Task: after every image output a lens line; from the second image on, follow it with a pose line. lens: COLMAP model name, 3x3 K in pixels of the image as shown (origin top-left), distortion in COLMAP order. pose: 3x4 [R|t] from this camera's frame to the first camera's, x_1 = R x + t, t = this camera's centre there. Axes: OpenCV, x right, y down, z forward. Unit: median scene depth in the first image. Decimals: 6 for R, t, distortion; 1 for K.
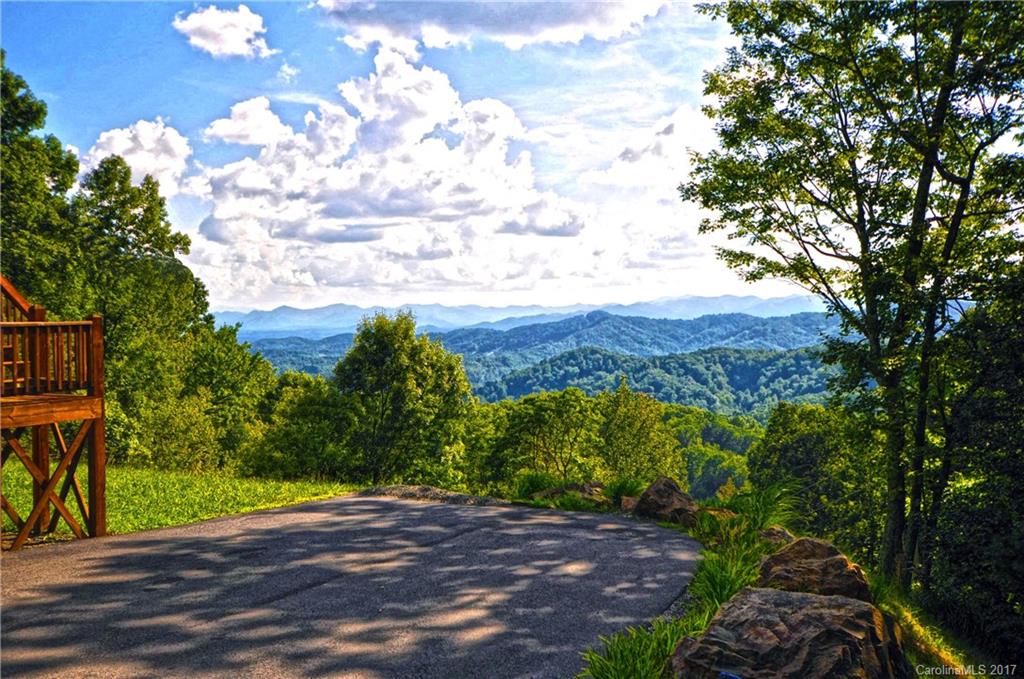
lens RADIAL K [[1018.3, 0, 512.6], [0, 1018.3, 313.7], [0, 0, 1]] dist [0.015199, 0.020751]
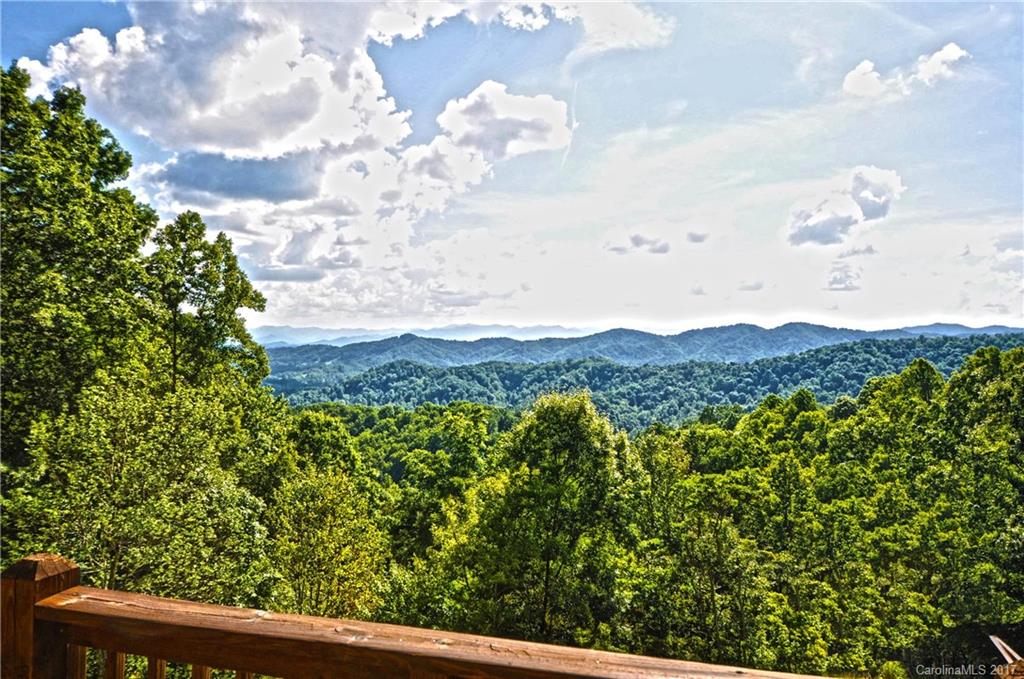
lens RADIAL K [[710.7, 0, 512.0], [0, 710.7, 339.5], [0, 0, 1]] dist [0.002929, 0.000447]
pose [[0.972964, 0.017752, 0.230274, -0.619551], [-0.018973, 0.999815, 0.003089, -0.095878], [-0.230177, -0.007375, 0.973121, 0.630181]]
